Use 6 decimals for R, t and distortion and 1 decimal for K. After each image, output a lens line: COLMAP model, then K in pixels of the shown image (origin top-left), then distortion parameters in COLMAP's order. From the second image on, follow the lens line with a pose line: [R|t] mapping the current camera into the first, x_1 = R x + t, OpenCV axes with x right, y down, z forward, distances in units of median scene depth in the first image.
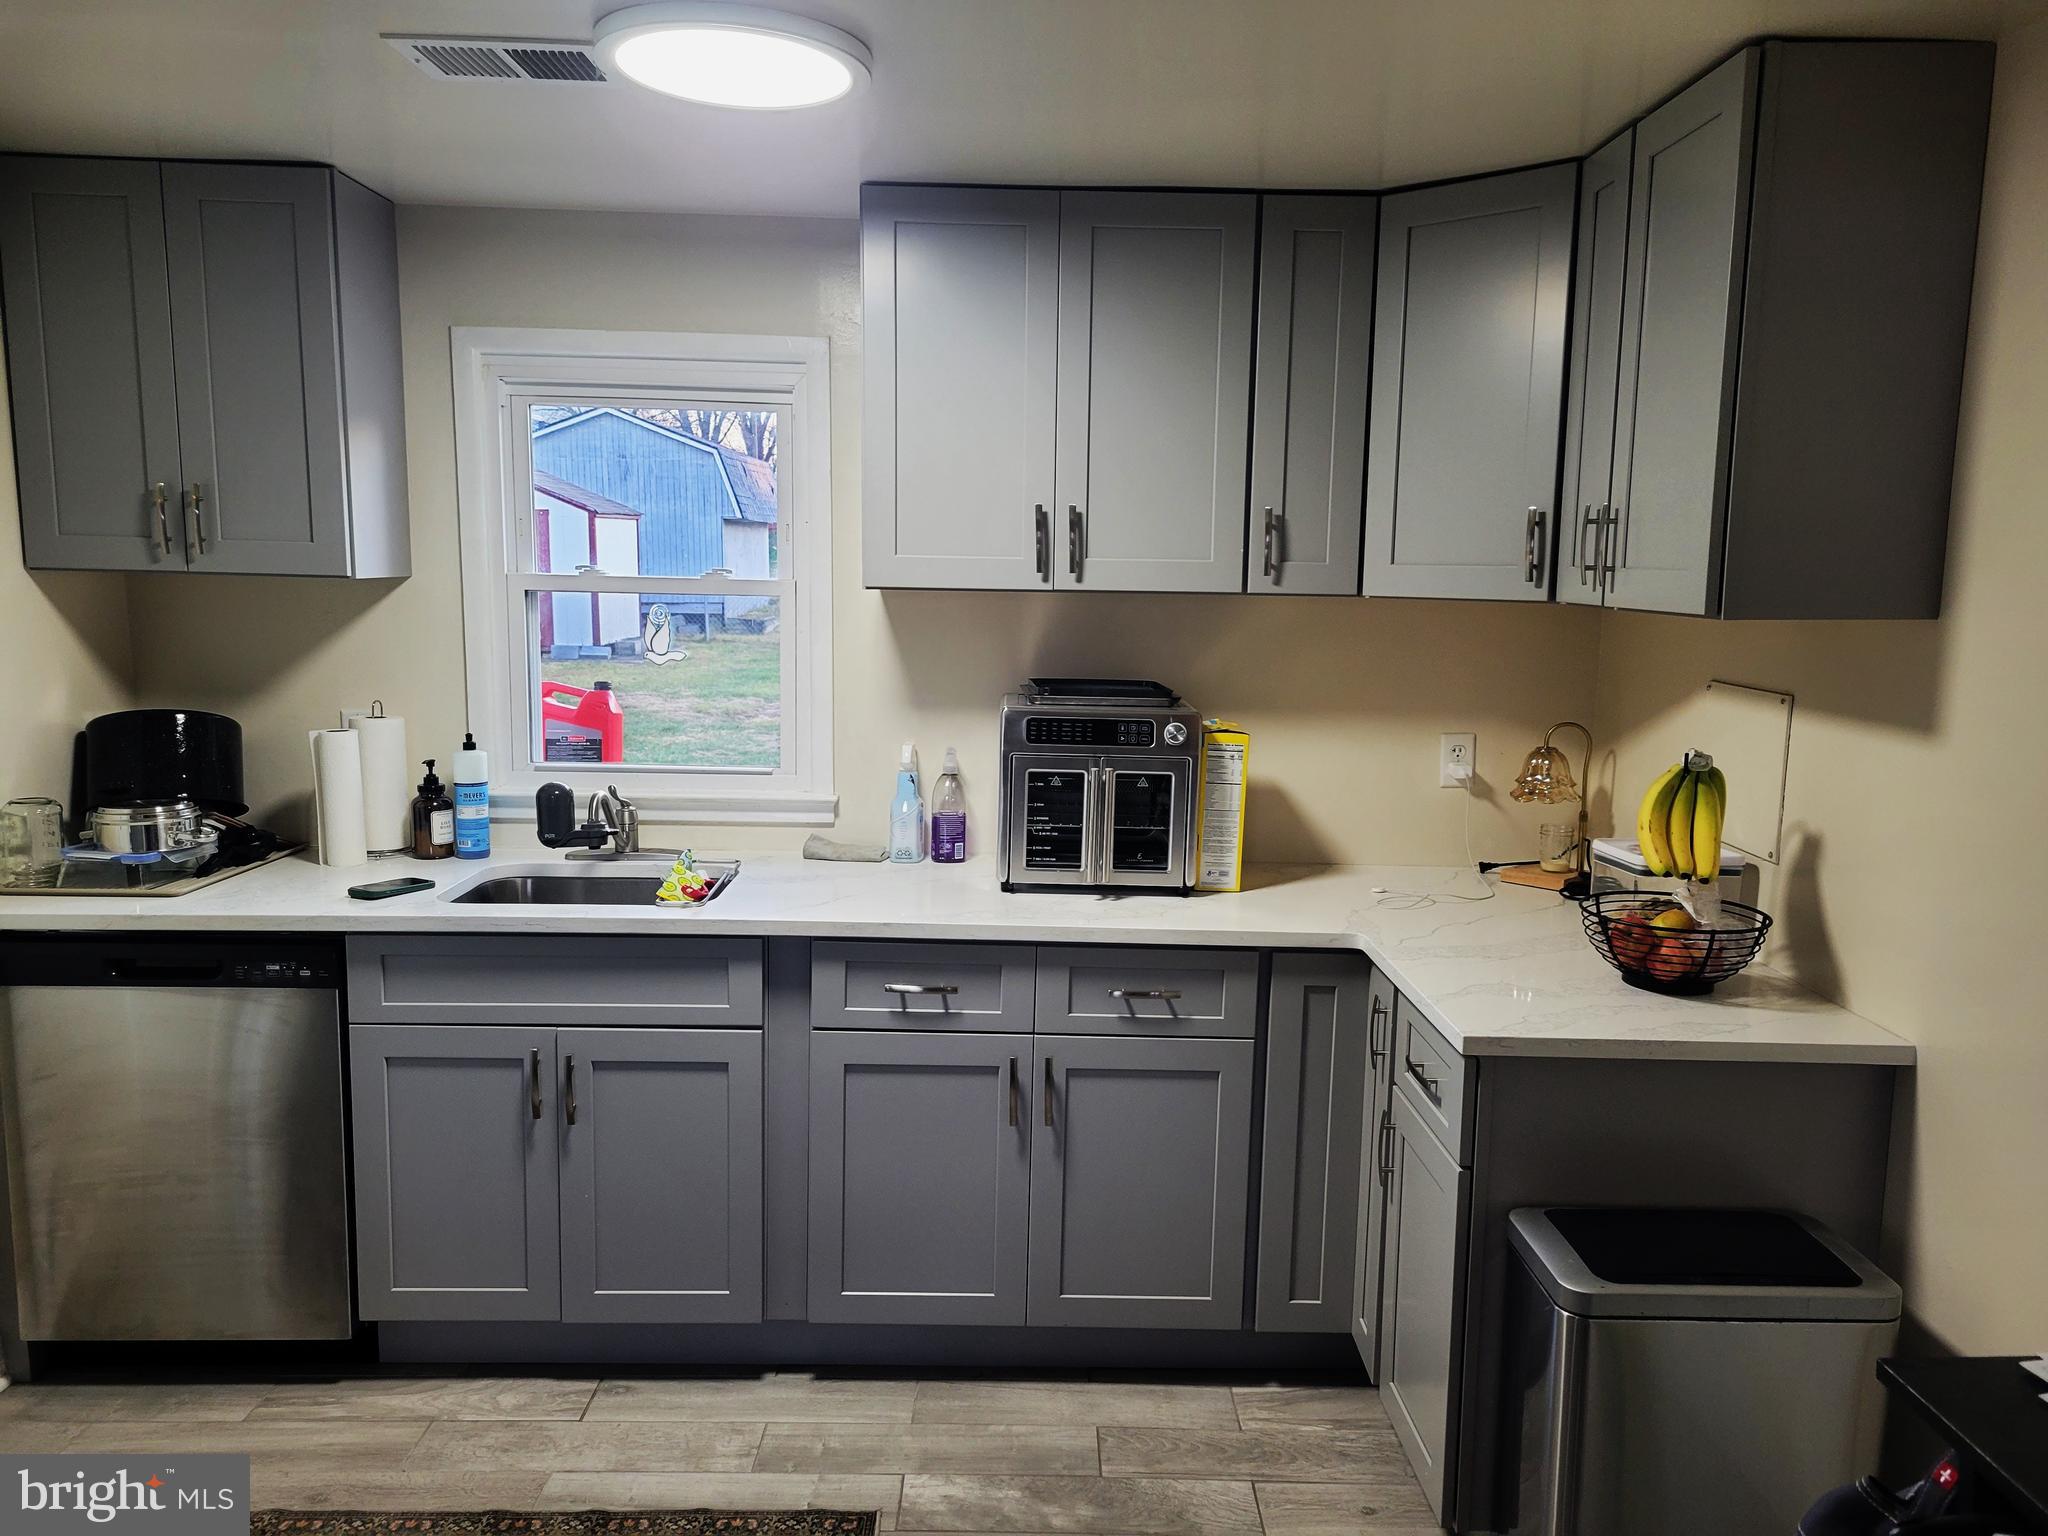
lens RADIAL K [[1445.2, 0, 1025.7], [0, 1445.2, 842.6], [0, 0, 1]] dist [0.055939, -0.030535]
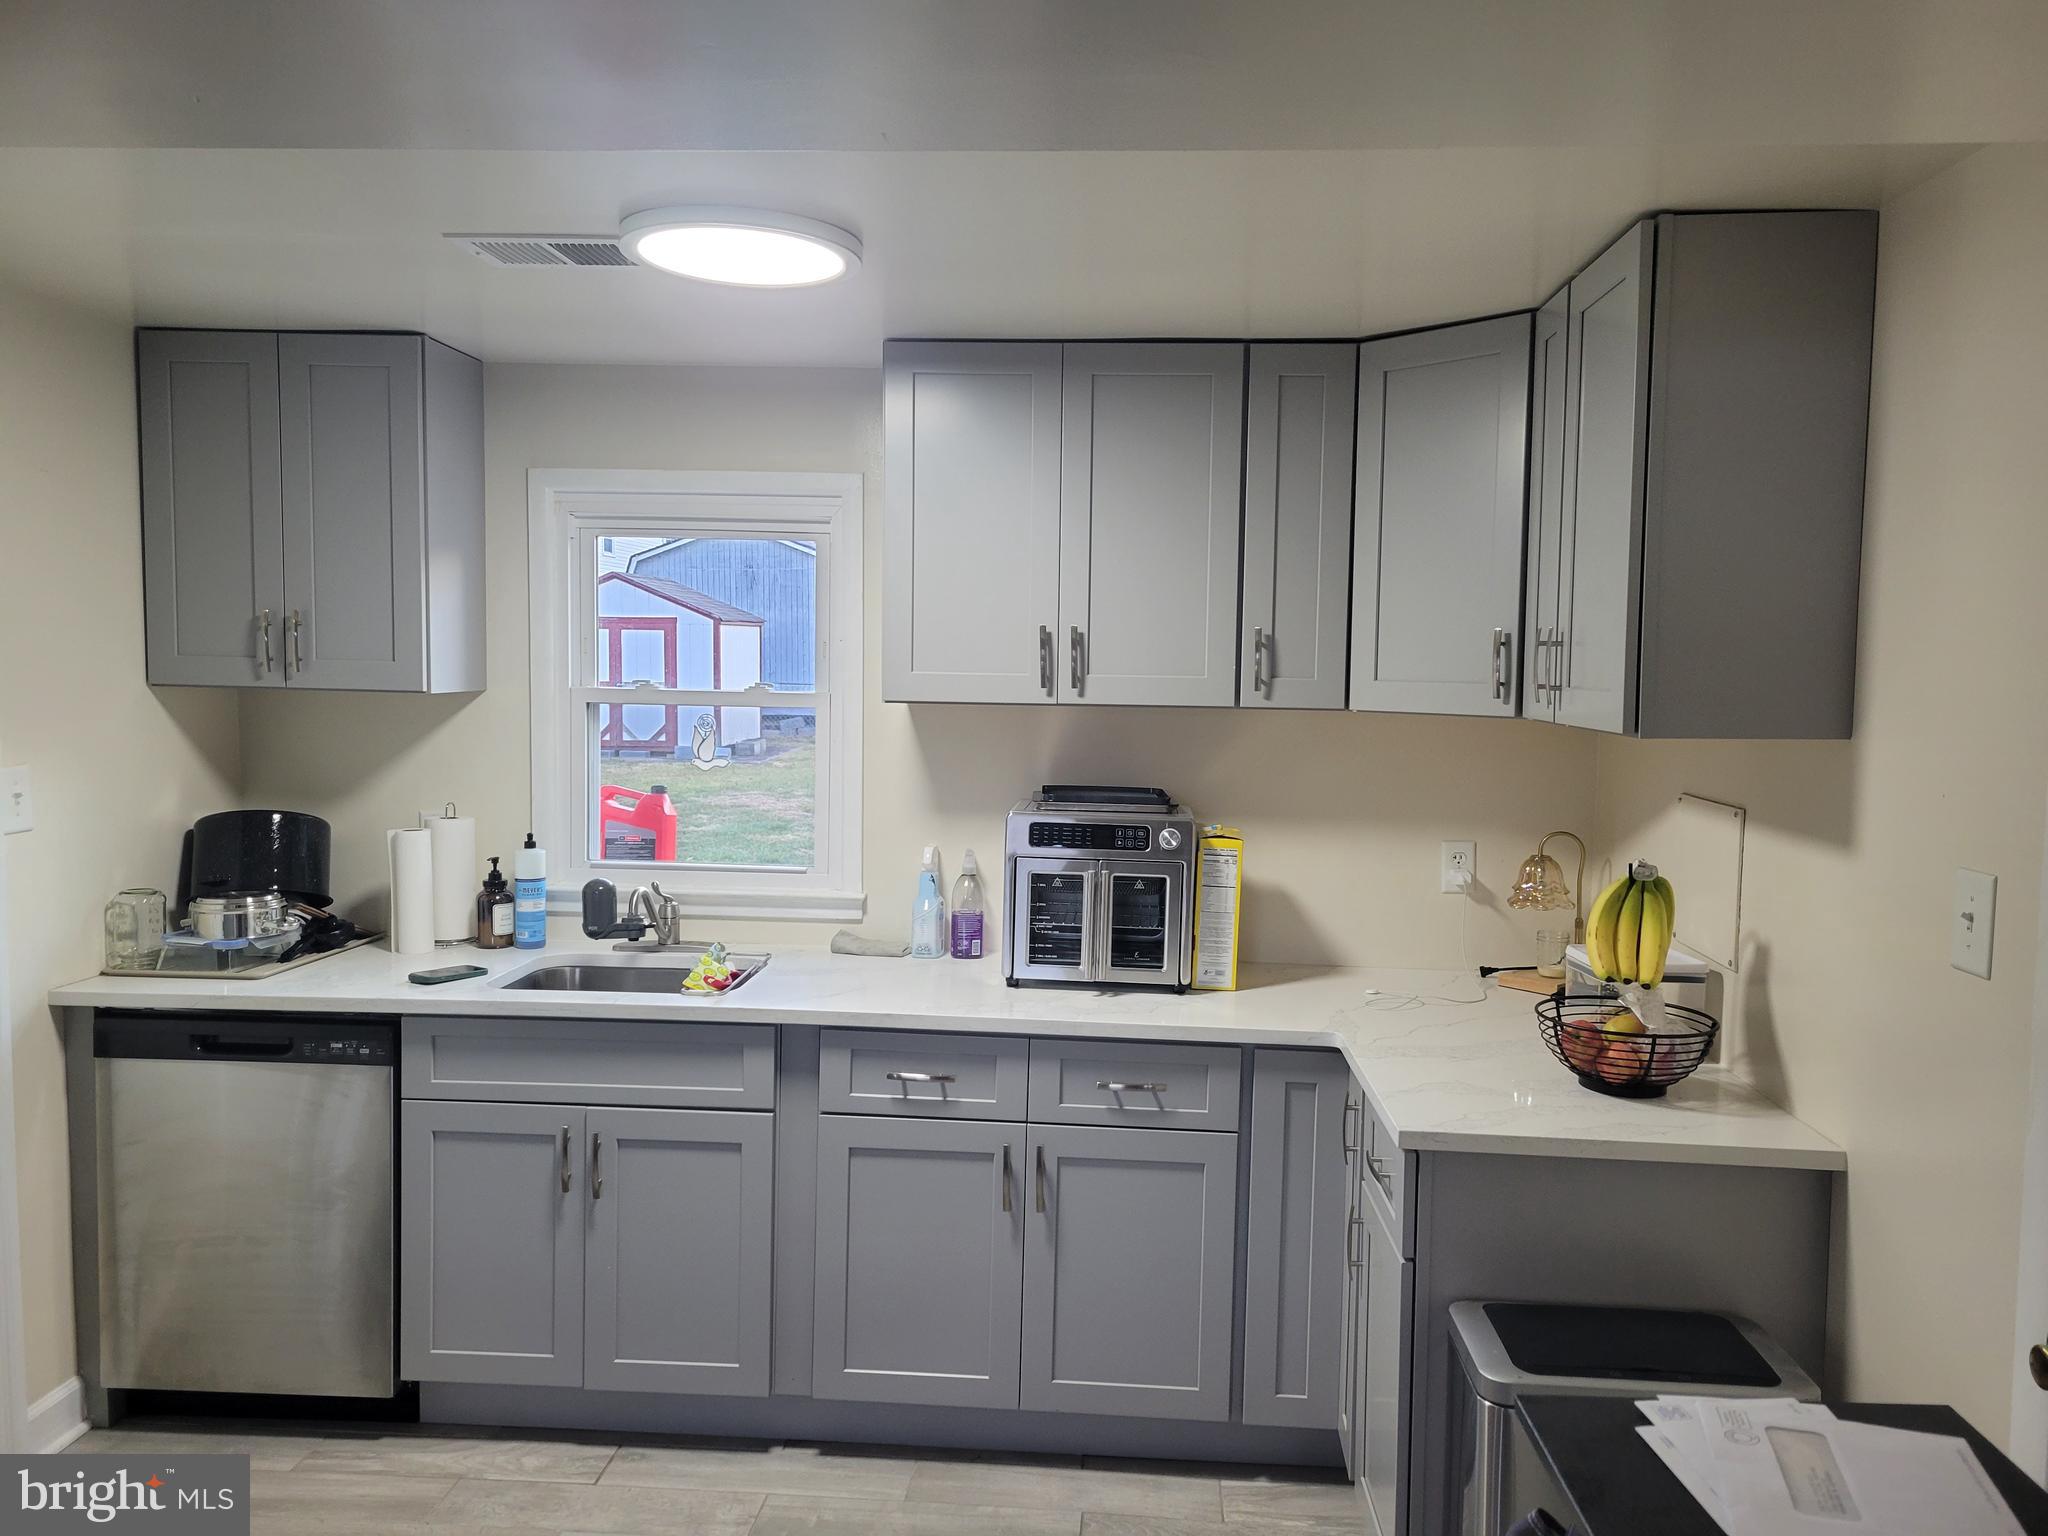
lens RADIAL K [[1445.2, 0, 1025.7], [0, 1445.2, 842.6], [0, 0, 1]] dist [0.055939, -0.030535]
pose [[0.996776, 0.008991, -0.079724, 0.082969], [-0.014470, 0.997552, -0.068417, 0.001185], [0.078914, 0.069350, 0.994466, -0.056711]]
